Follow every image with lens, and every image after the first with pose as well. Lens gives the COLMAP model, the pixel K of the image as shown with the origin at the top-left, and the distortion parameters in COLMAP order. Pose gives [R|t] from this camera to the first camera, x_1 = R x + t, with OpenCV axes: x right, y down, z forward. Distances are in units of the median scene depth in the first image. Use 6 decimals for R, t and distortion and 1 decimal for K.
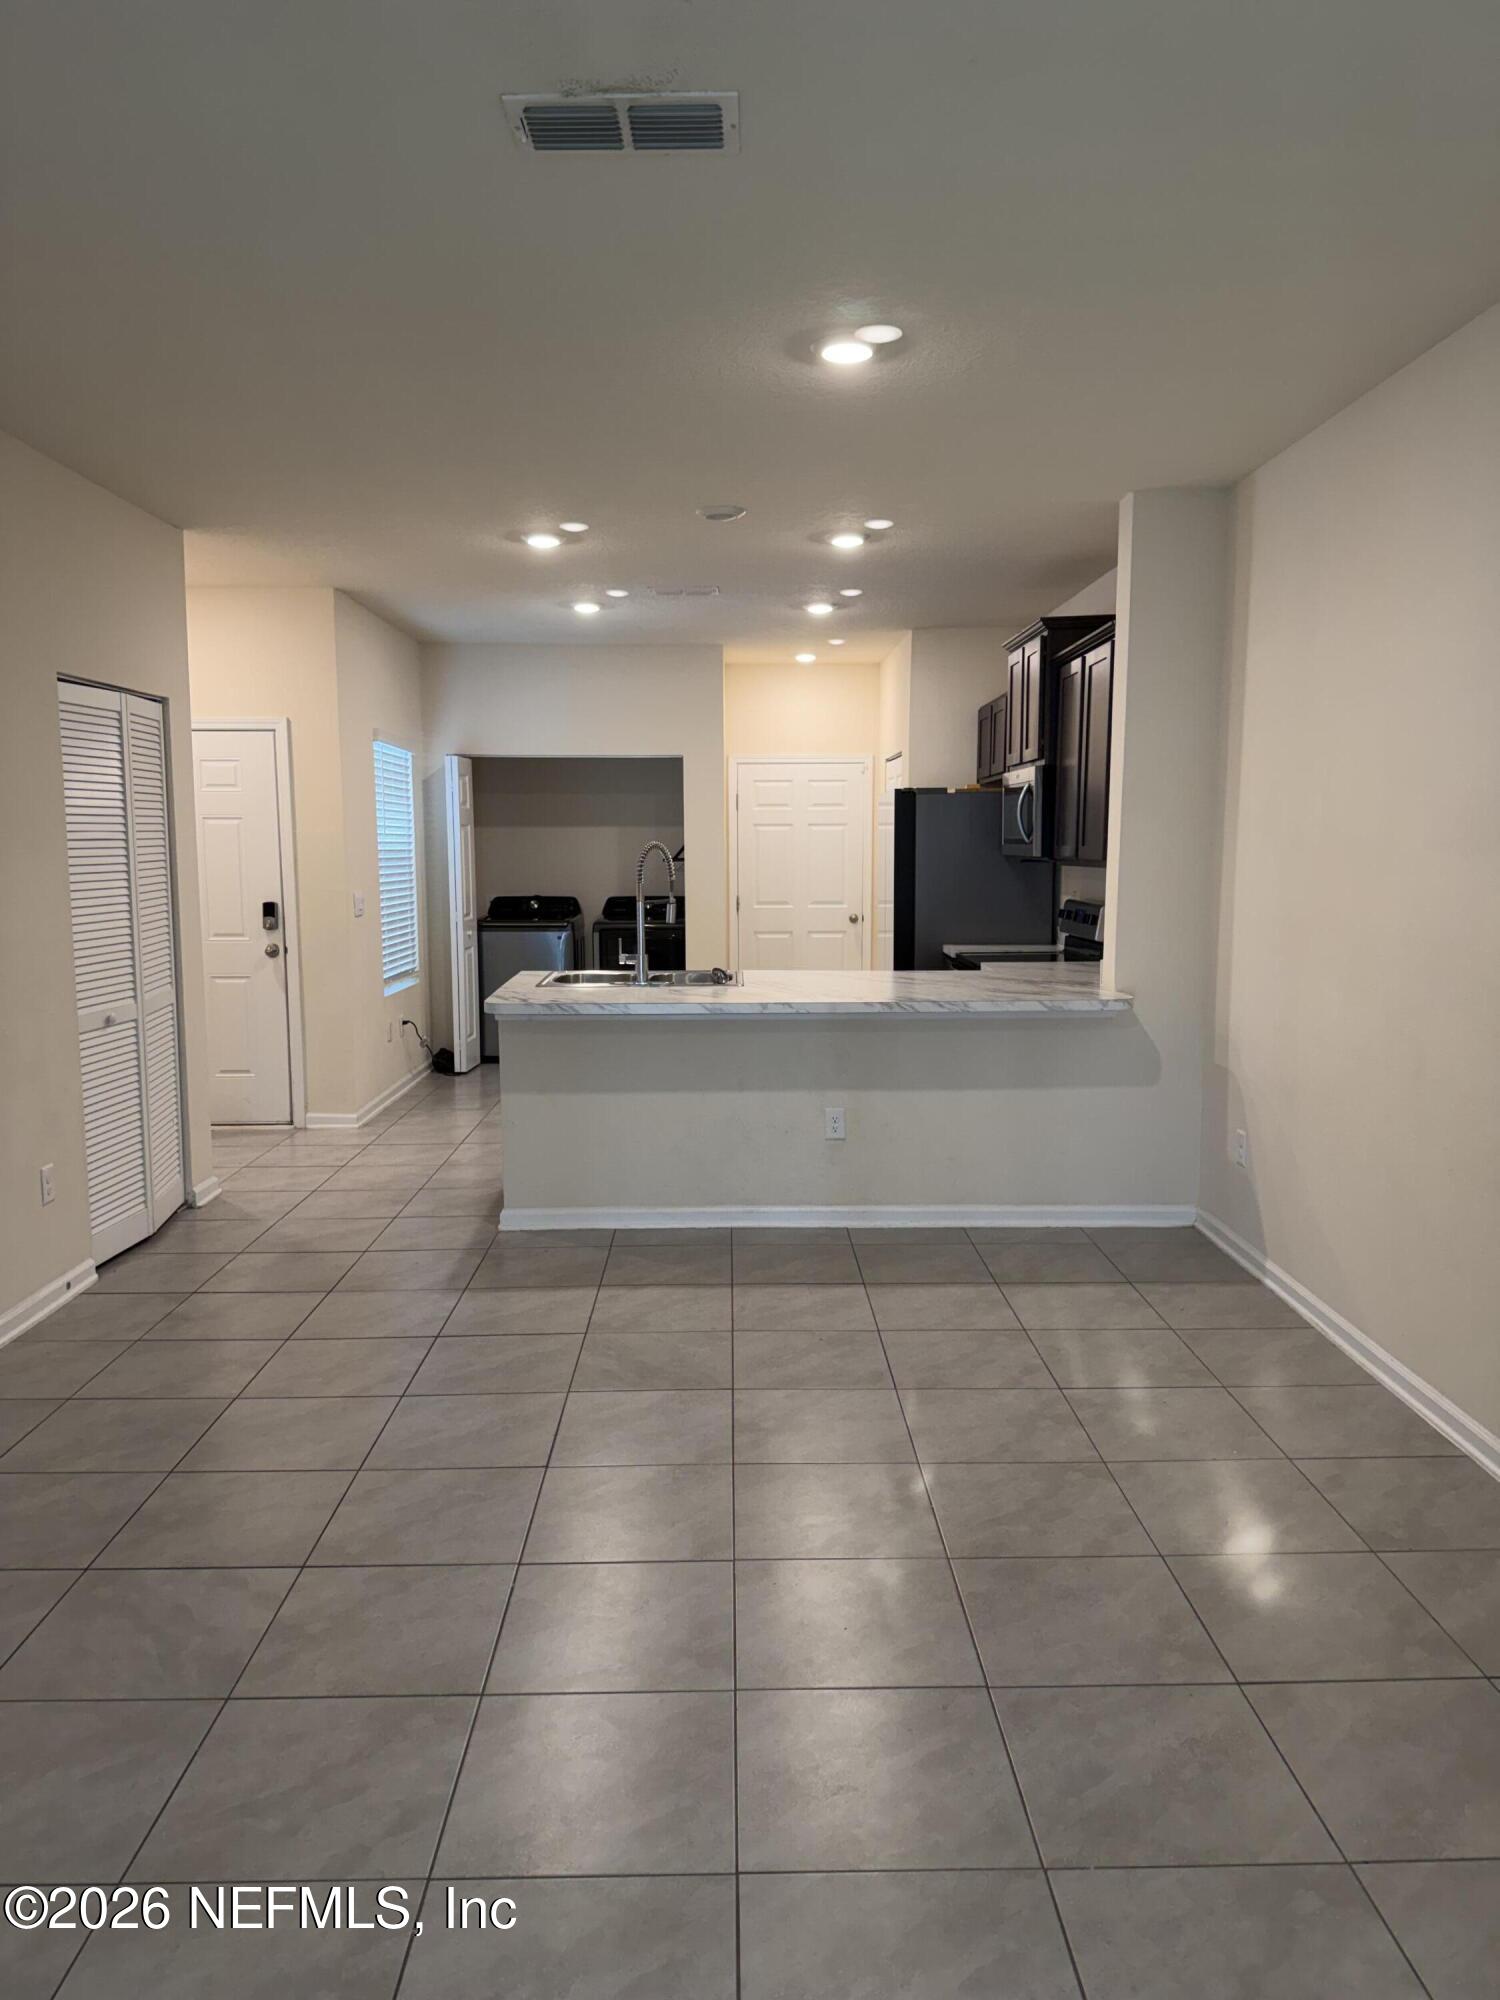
lens RADIAL K [[1418.5, 0, 755.2], [0, 1418.5, 1009.4], [0, 0, 1]] dist [0.042096, 0.000352]
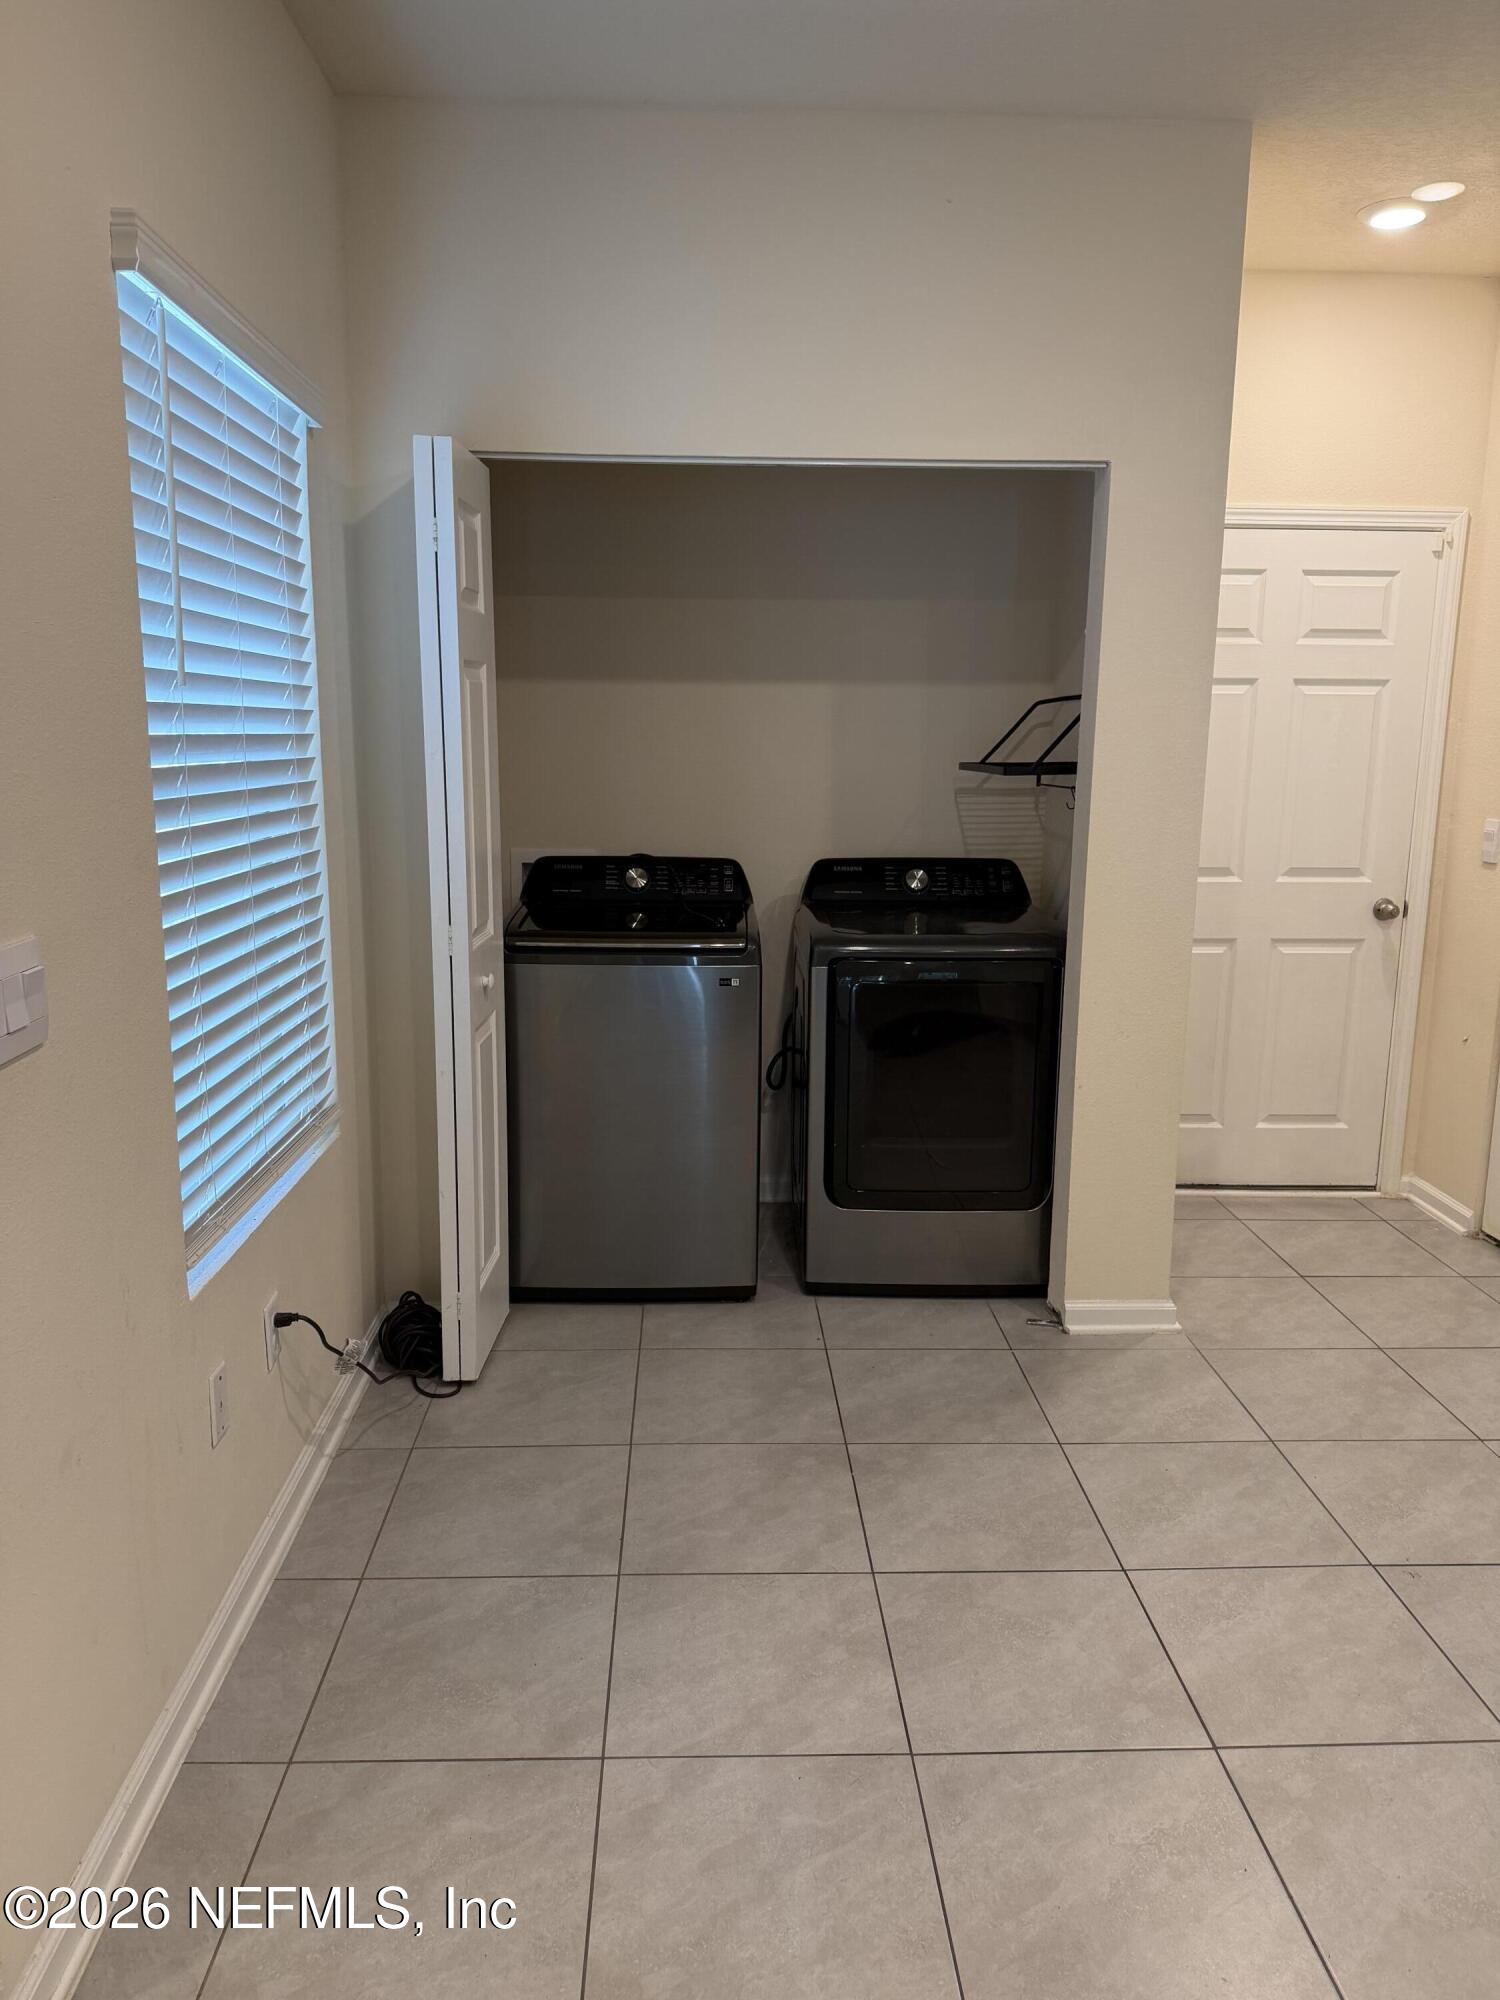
lens RADIAL K [[1418.5, 0, 742.5], [0, 1418.5, 993.9], [0, 0, 1]] dist [0.042096, 0.000352]
pose [[0.999729, 0.009011, 0.021457, -0.145683], [-0.010421, 0.997729, 0.066542, -0.073896], [-0.020808, -0.066747, 0.997553, 0.652351]]
